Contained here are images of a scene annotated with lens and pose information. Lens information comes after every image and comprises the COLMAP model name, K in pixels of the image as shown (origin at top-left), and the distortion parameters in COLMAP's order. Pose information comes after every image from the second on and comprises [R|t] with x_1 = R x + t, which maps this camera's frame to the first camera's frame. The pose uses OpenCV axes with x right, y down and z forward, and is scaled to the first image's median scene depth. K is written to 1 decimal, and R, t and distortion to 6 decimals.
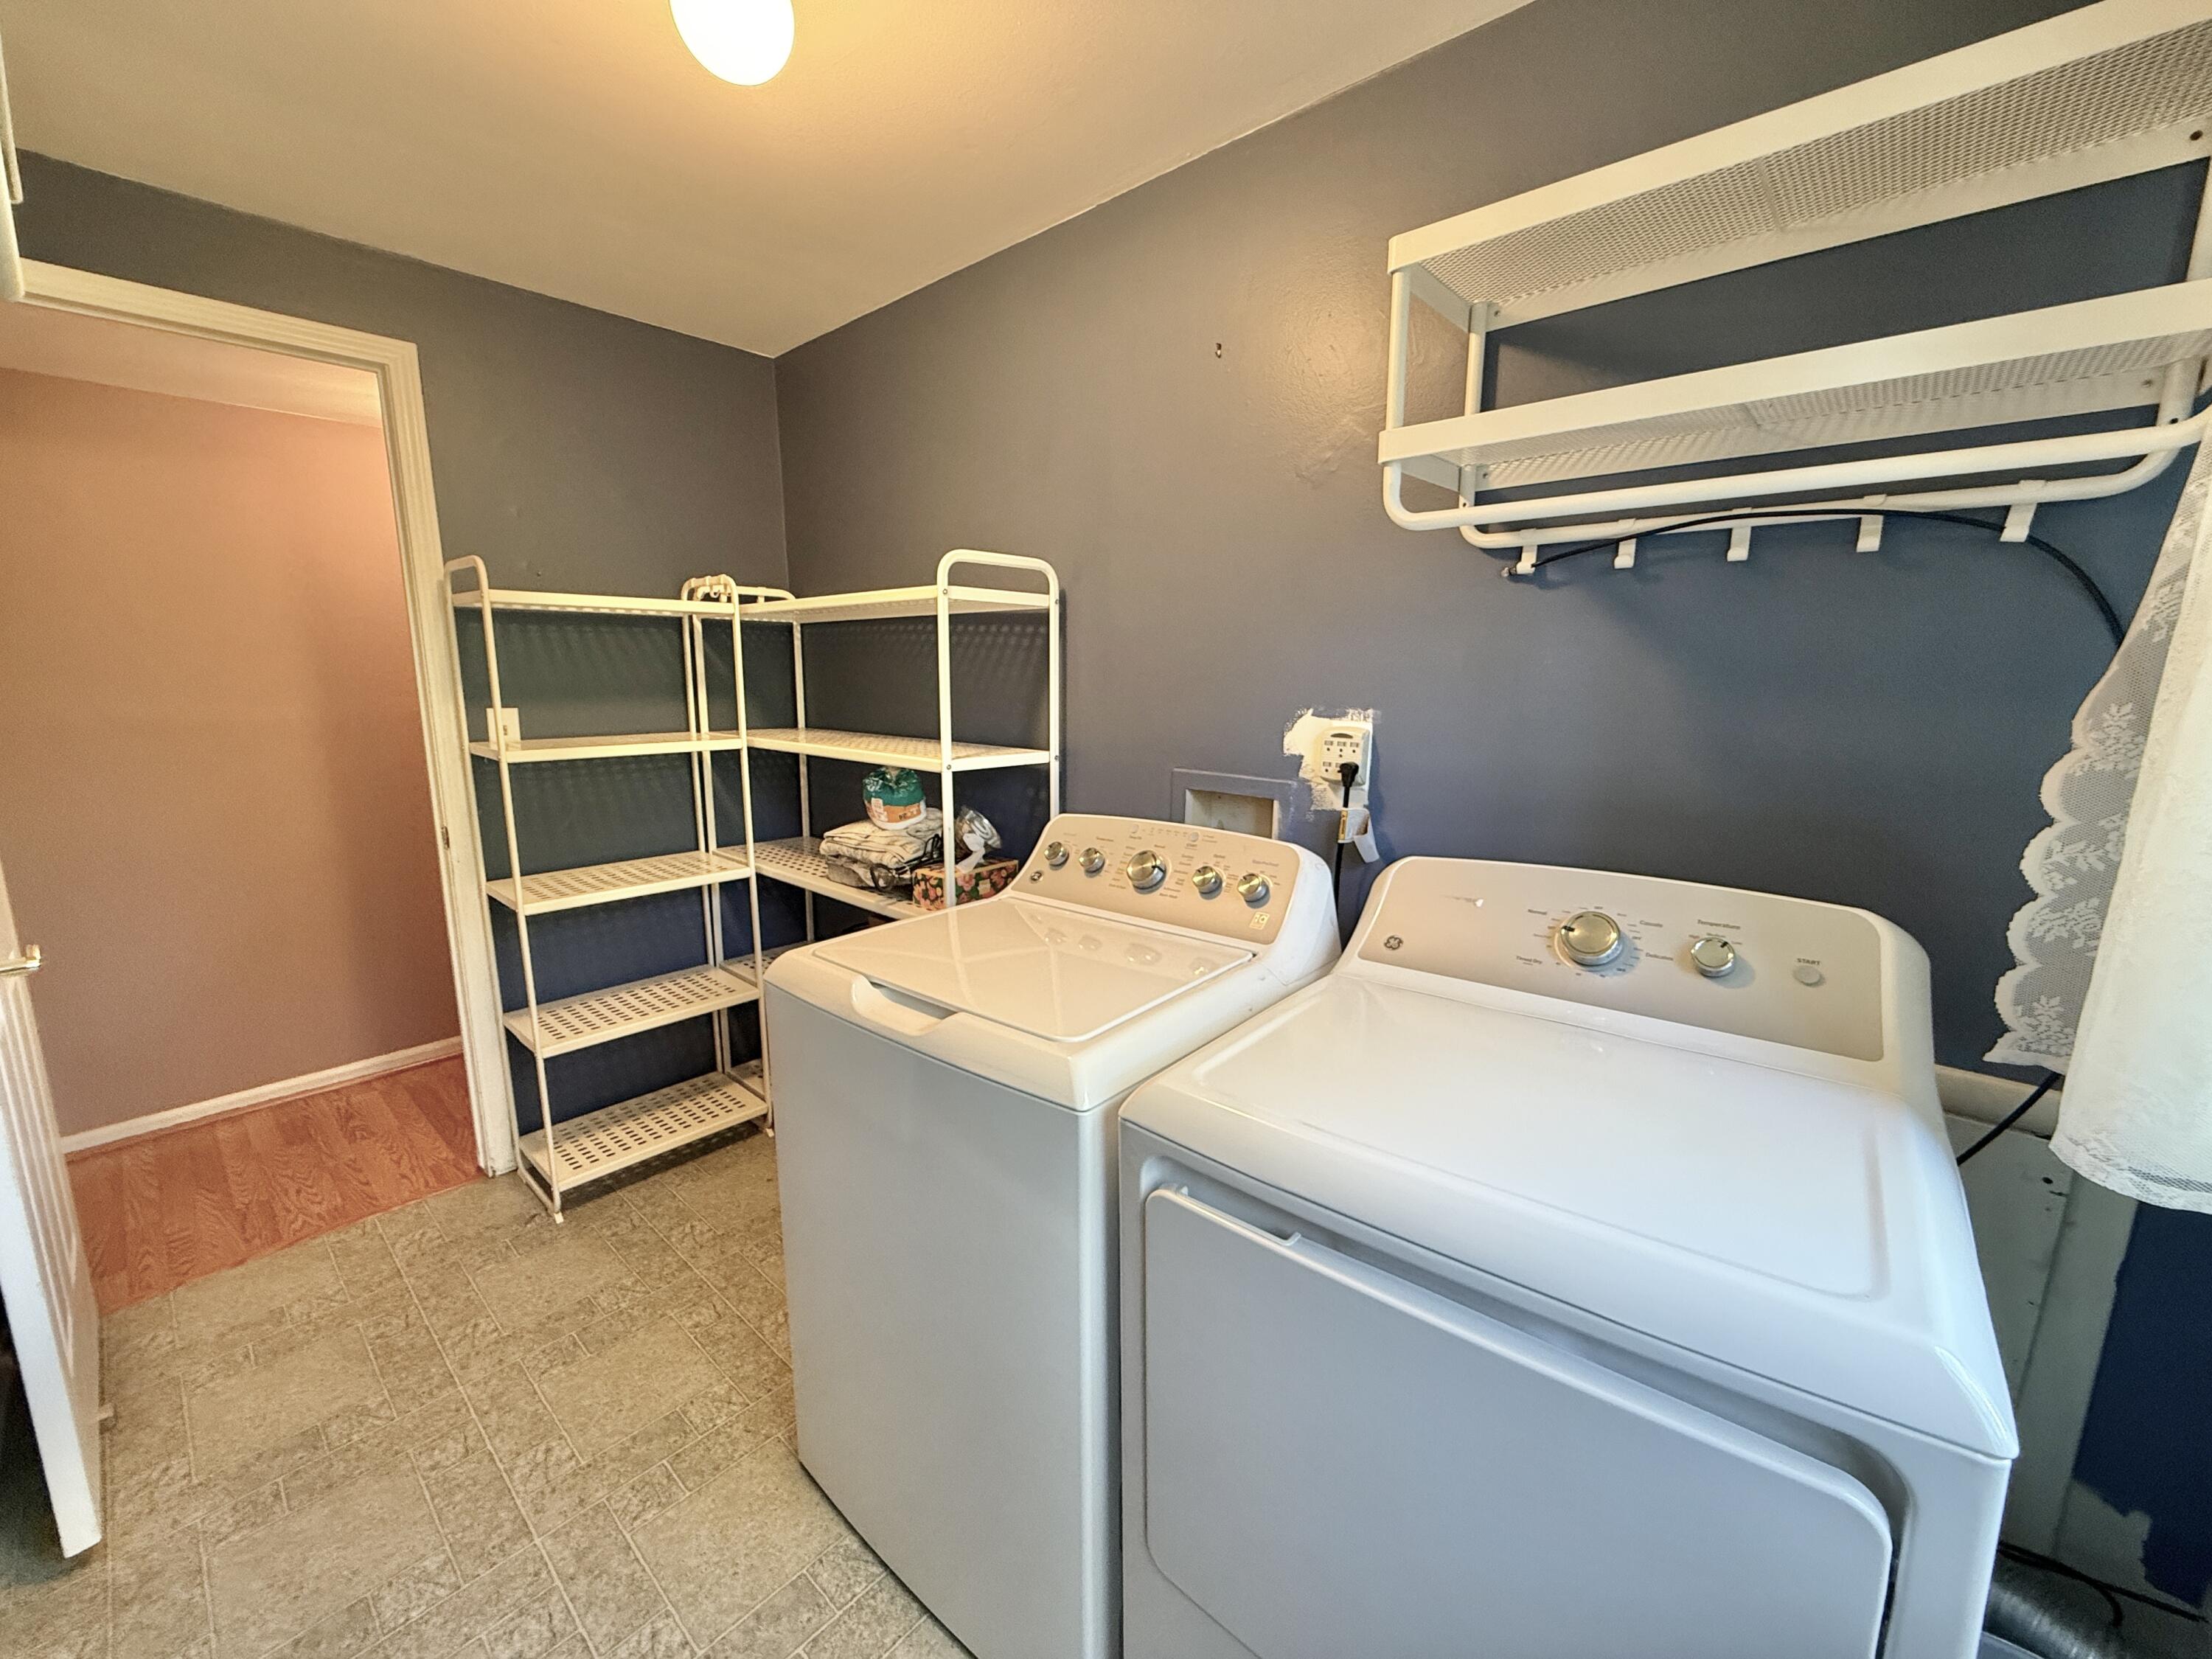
lens RADIAL K [[881.3, 0, 1109.1], [0, 881.3, 828.0], [0, 0, 1]] dist [0.000465, 0.000042]
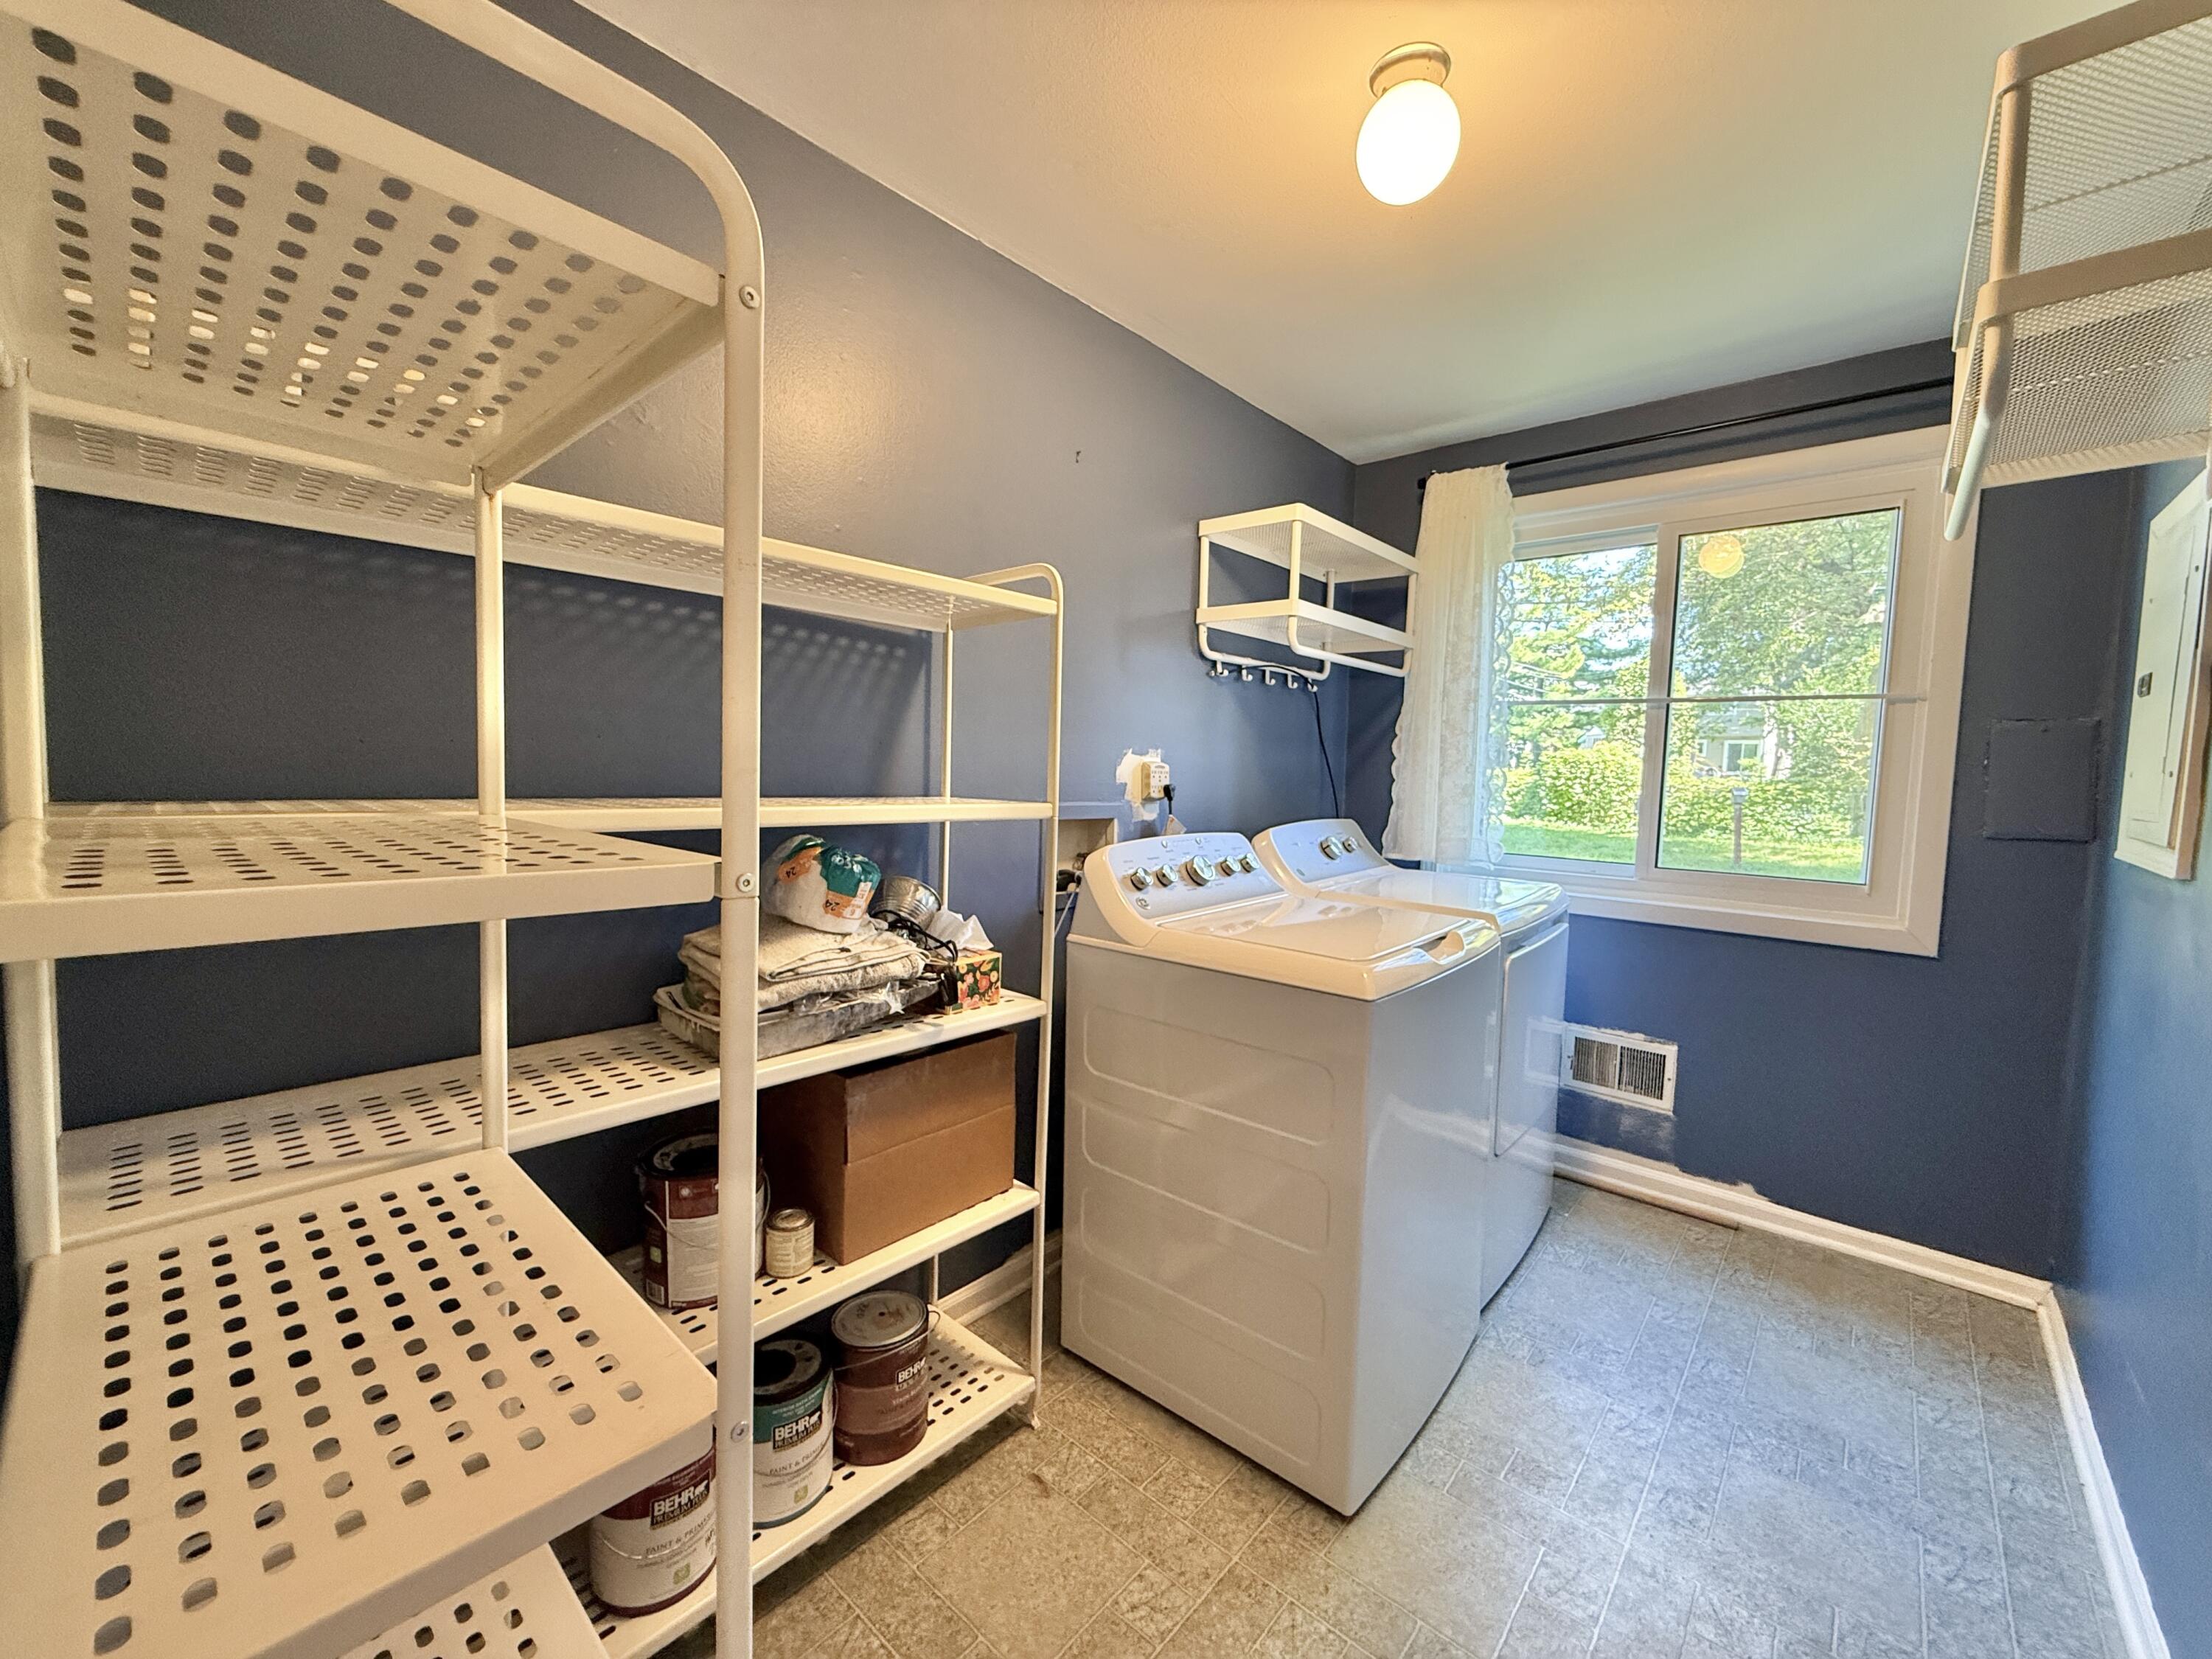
lens RADIAL K [[881.3, 0, 1107.3], [0, 881.3, 831.0], [0, 0, 1]] dist [0.000465, 0.000042]
pose [[-0.002645, -0.075583, 0.997136, -1.107699], [0.133739, 0.988155, 0.075257, -0.114496], [-0.991013, 0.133555, 0.007495, 1.023175]]
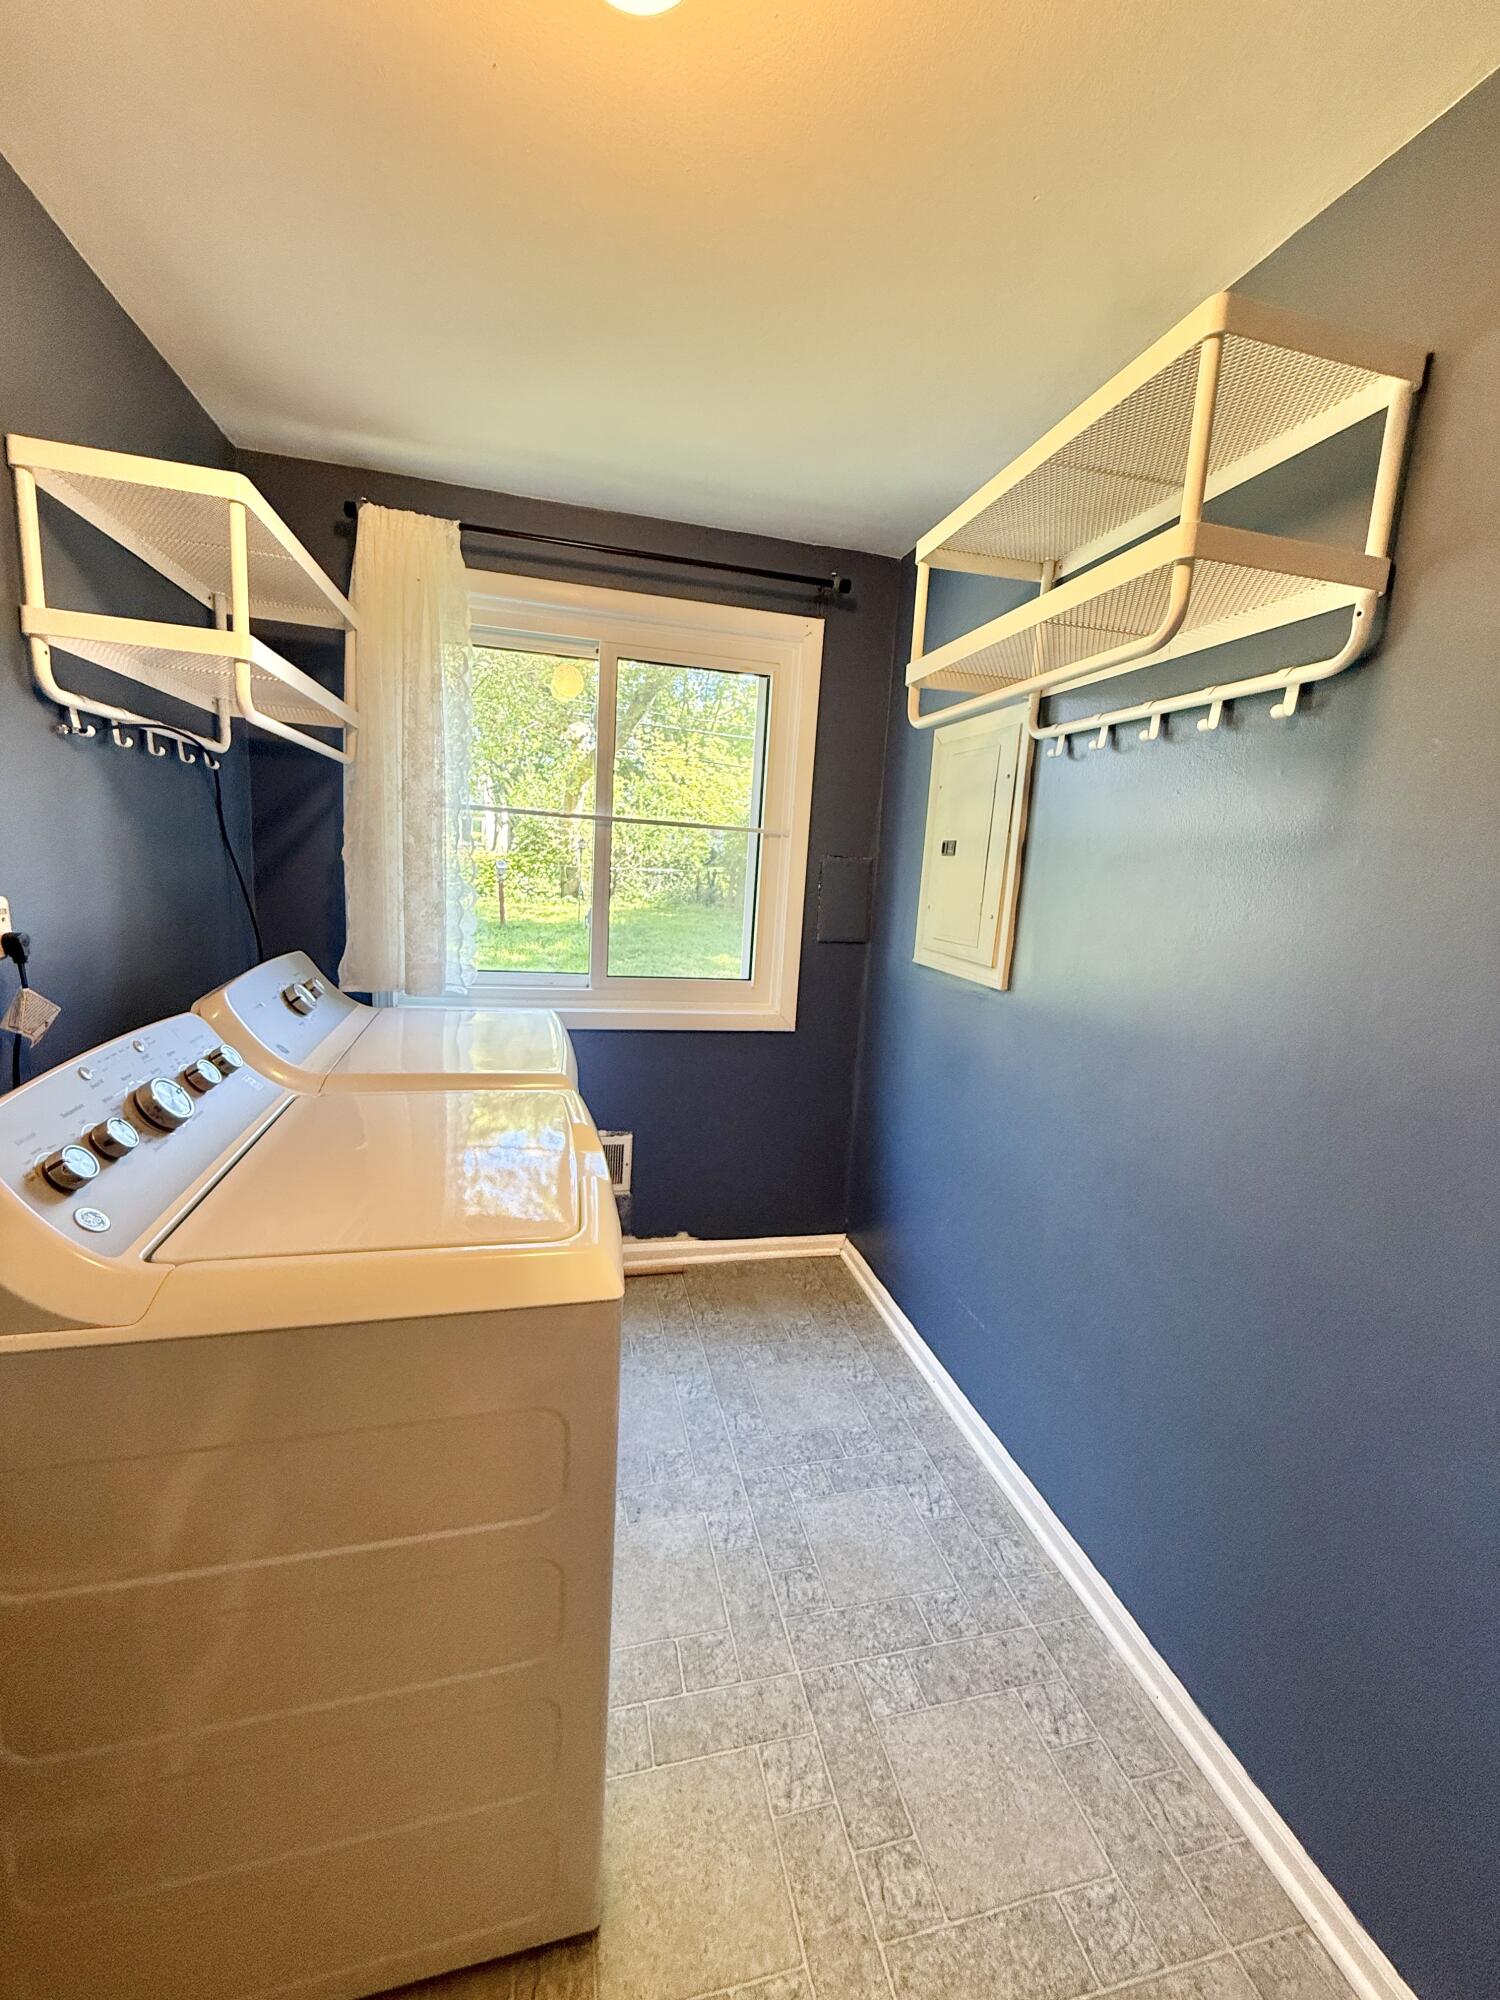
lens RADIAL K [[796.9, 0, 747.1], [0, 796.9, 994.7], [0, 0, 1]] dist [0.000465, 0.000042]
pose [[-0.818701, -0.141436, 0.556529, -0.644317], [0.030471, 0.957125, 0.288068, -0.193912], [-0.573411, 0.252800, -0.779289, 1.110217]]
